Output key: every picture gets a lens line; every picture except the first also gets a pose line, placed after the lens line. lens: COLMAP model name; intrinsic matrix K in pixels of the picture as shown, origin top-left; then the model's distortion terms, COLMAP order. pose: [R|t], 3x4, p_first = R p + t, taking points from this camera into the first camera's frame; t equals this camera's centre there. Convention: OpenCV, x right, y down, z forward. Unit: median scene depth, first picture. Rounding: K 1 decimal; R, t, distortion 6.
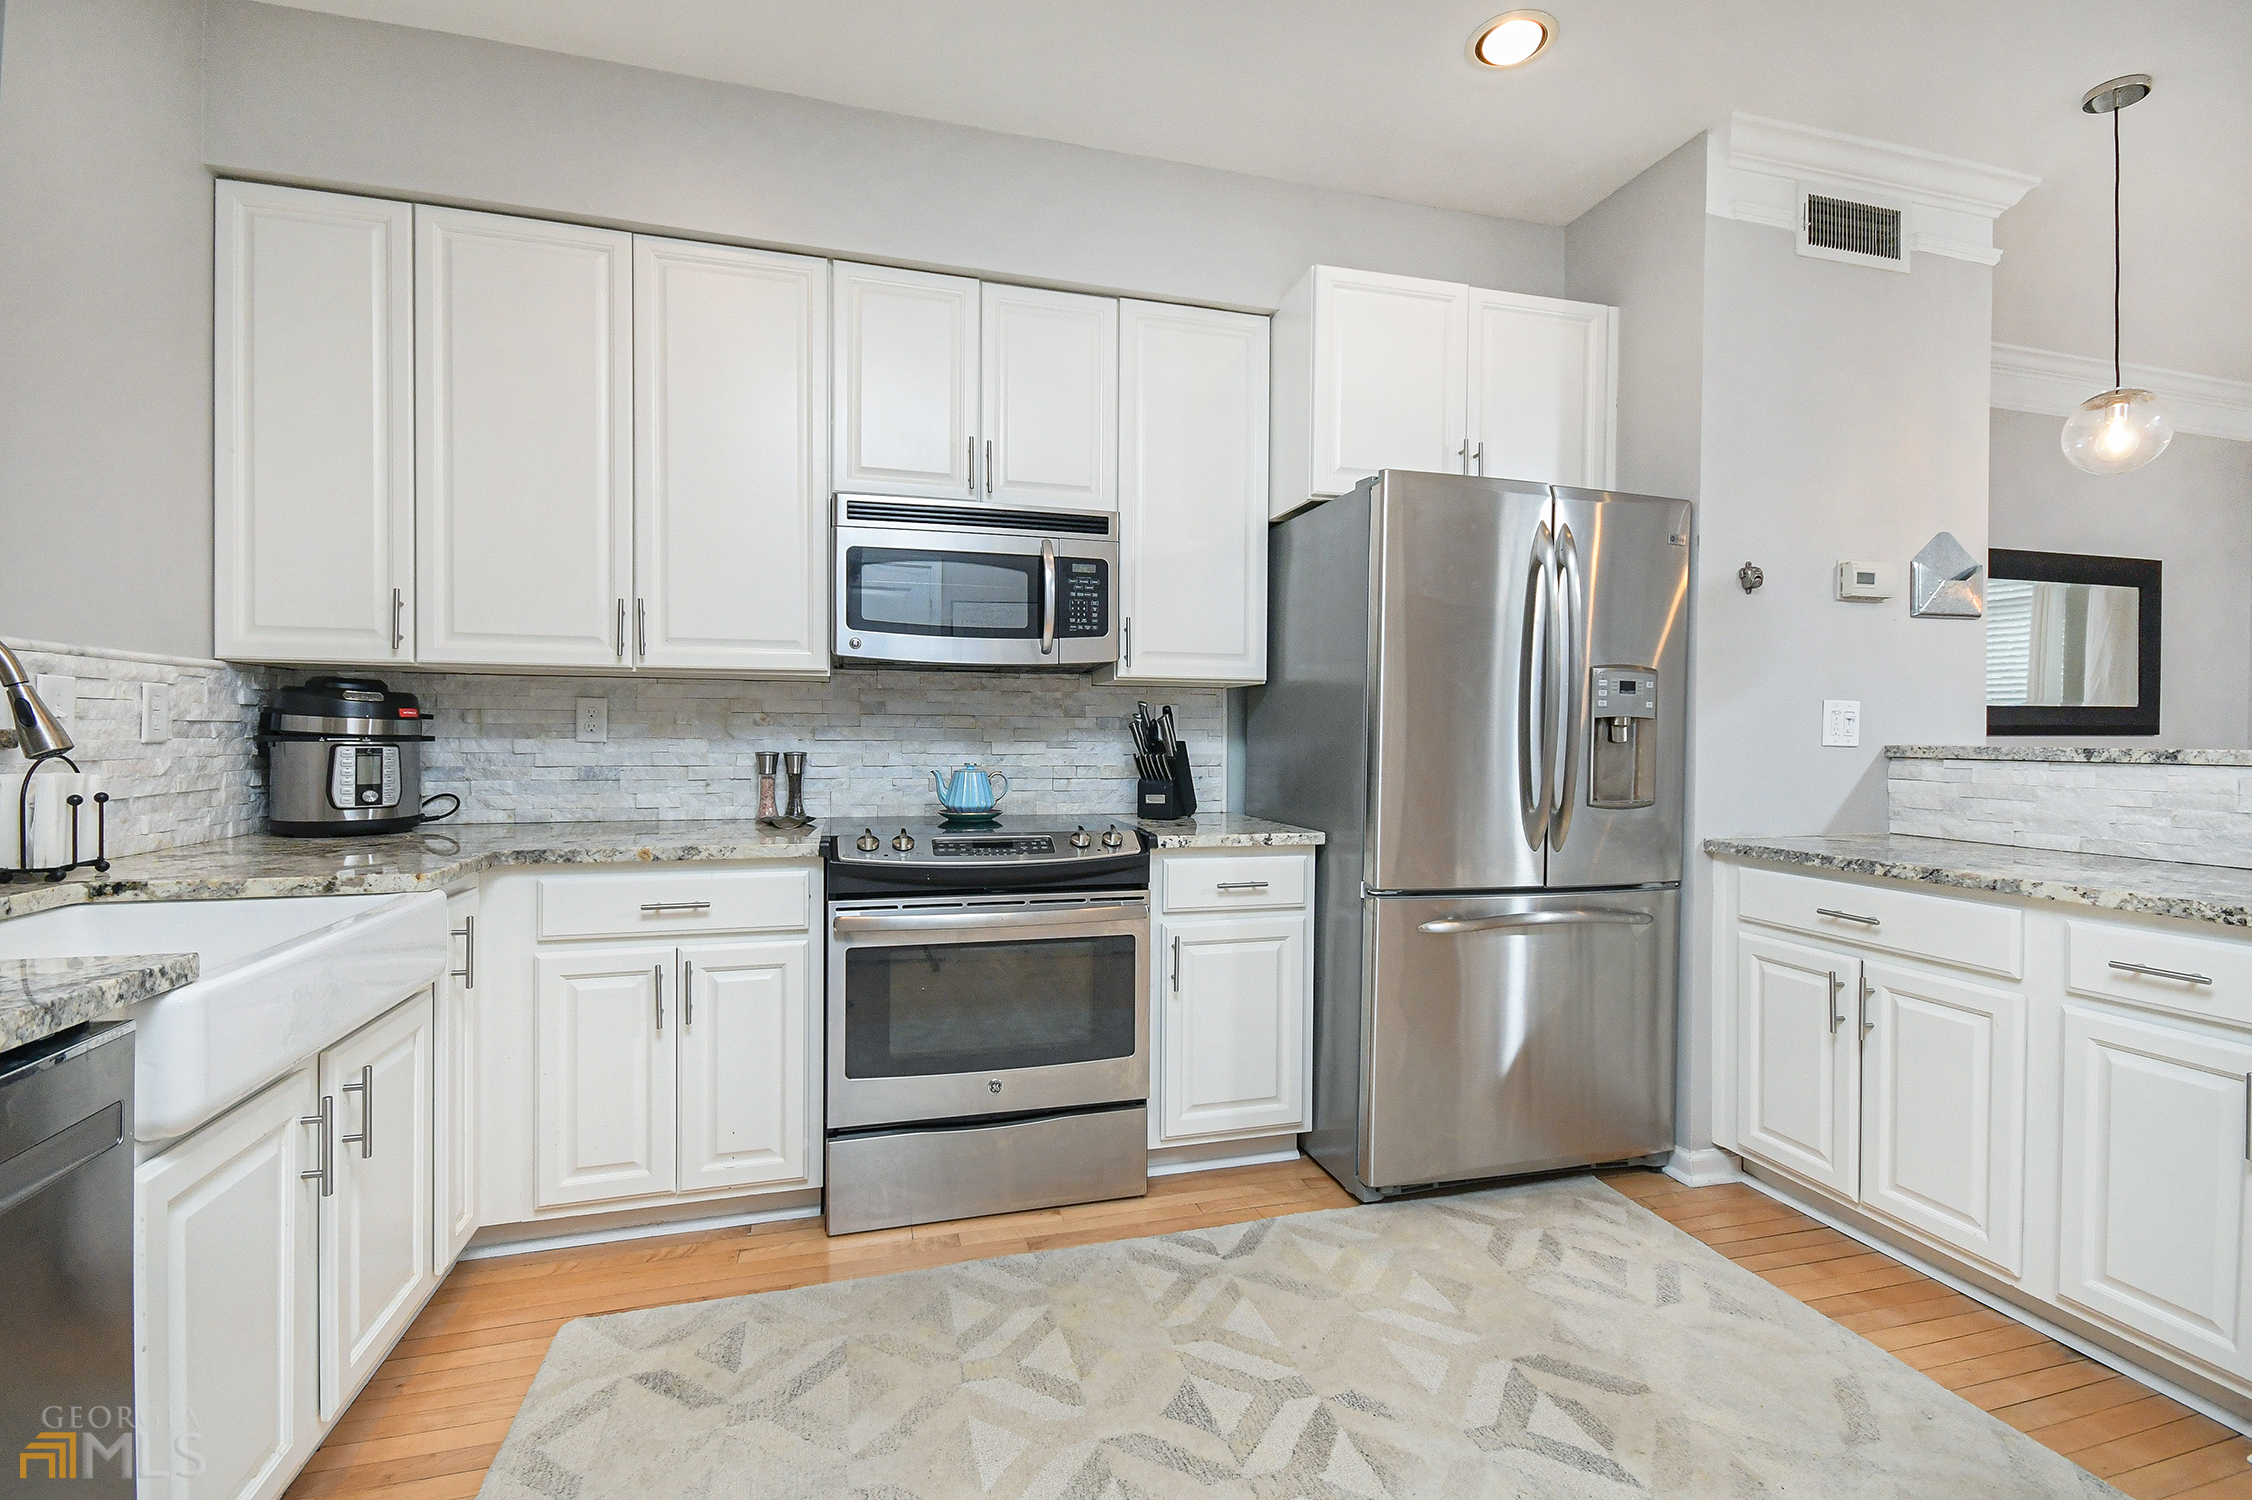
lens RADIAL K [[981.1, 0, 1125.0], [0, 981.1, 744.6], [0, 0, 1]] dist [0.019140, -0.009980]
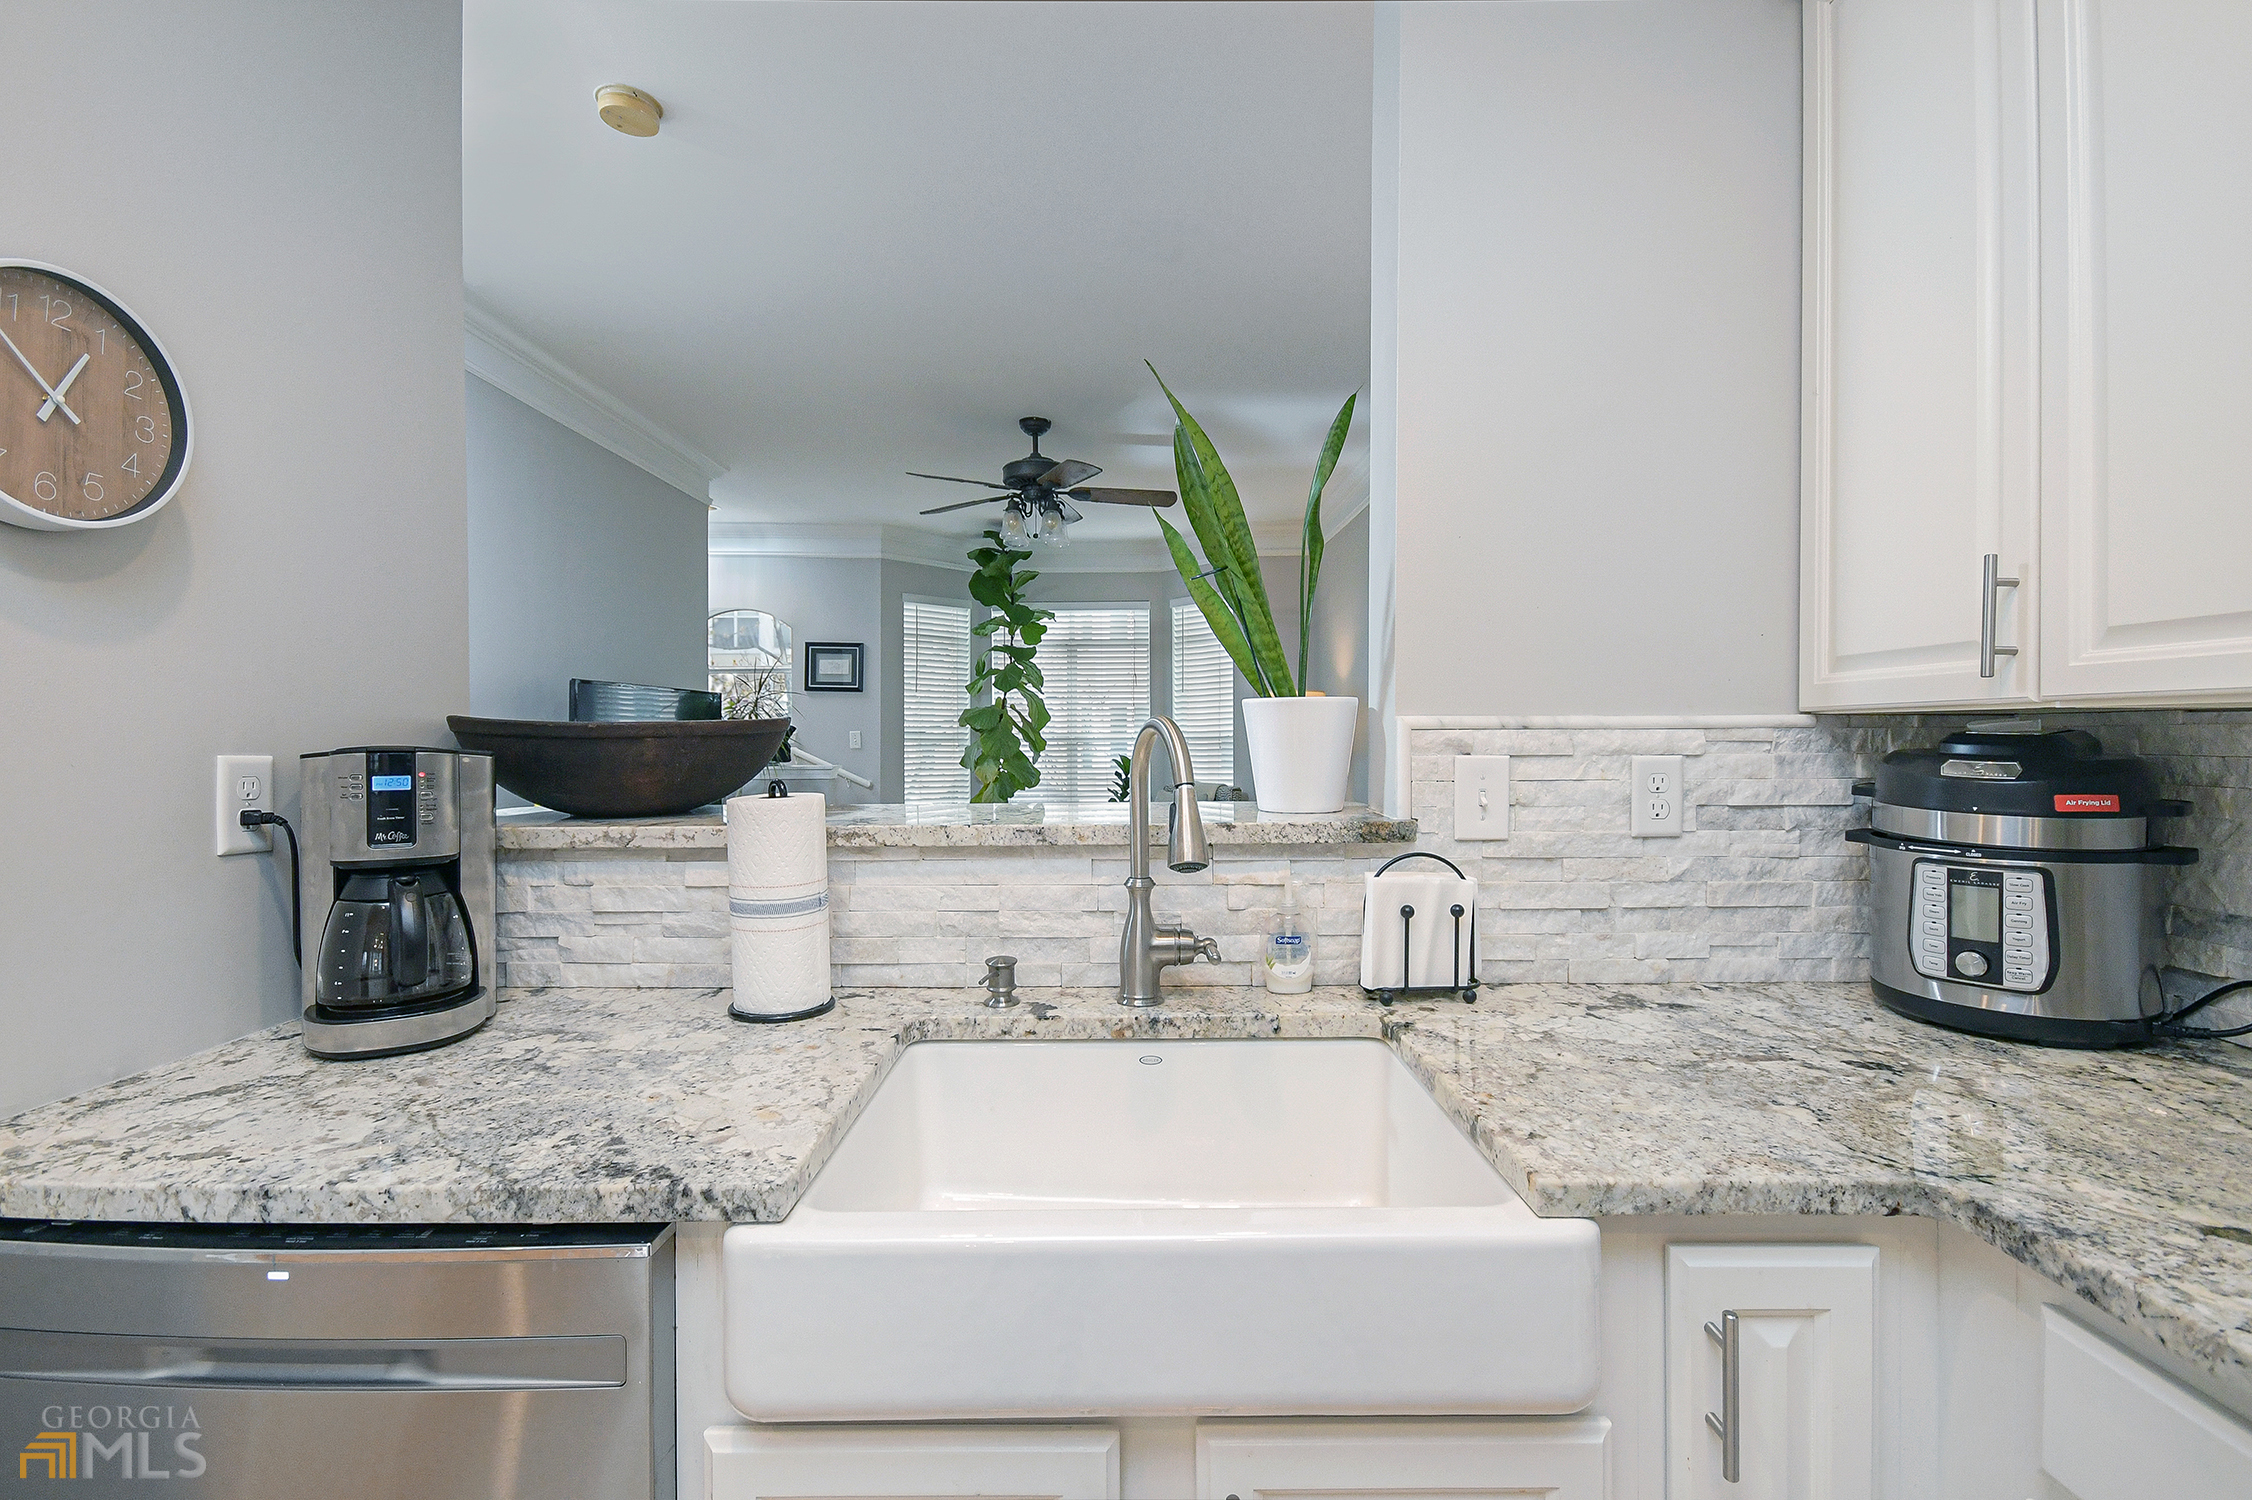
lens RADIAL K [[981.1, 0, 1126.9], [0, 981.1, 742.7], [0, 0, 1]] dist [0.019140, -0.009980]
pose [[-0.265462, -0.000250, -0.964121, -0.140843], [-0.008692, 0.999960, 0.002133, -0.059000], [0.964082, 0.008946, -0.265453, 0.685933]]
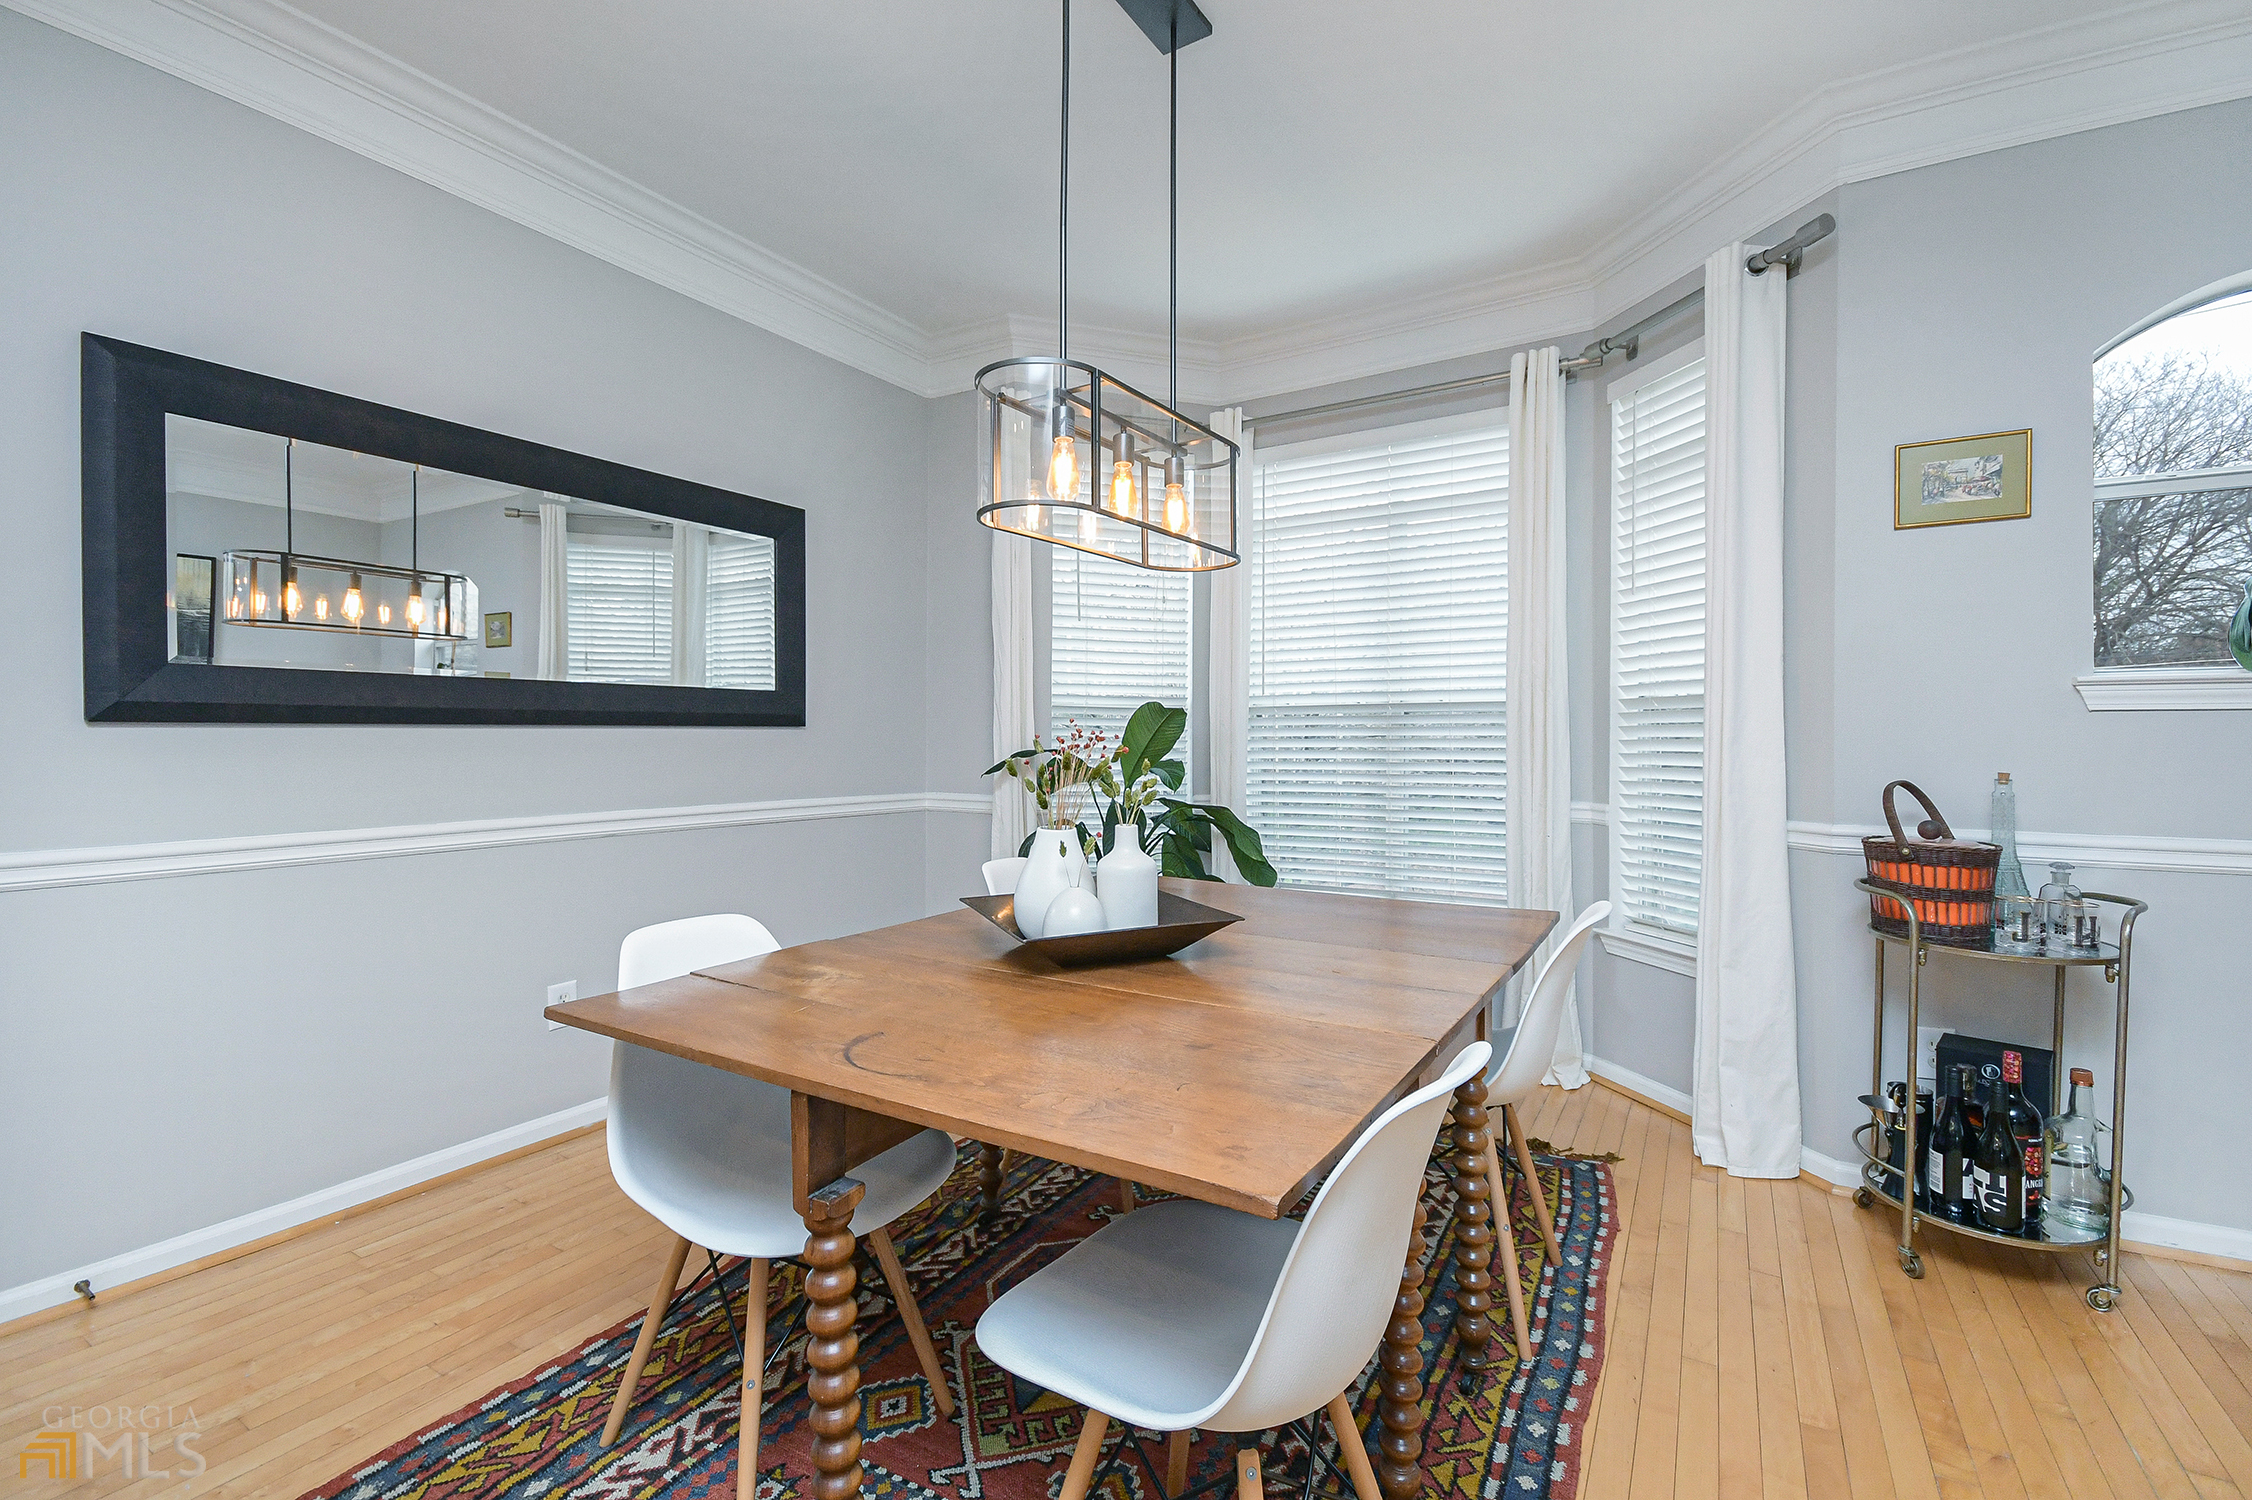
lens RADIAL K [[981.1, 0, 1126.3], [0, 981.1, 748.6], [0, 0, 1]] dist [0.019140, -0.009980]
pose [[0.722674, -0.011197, 0.691098, 1.261497], [0.008061, 0.999937, 0.007771, 0.007144], [-0.691142, -0.000045, 0.722719, 0.443978]]
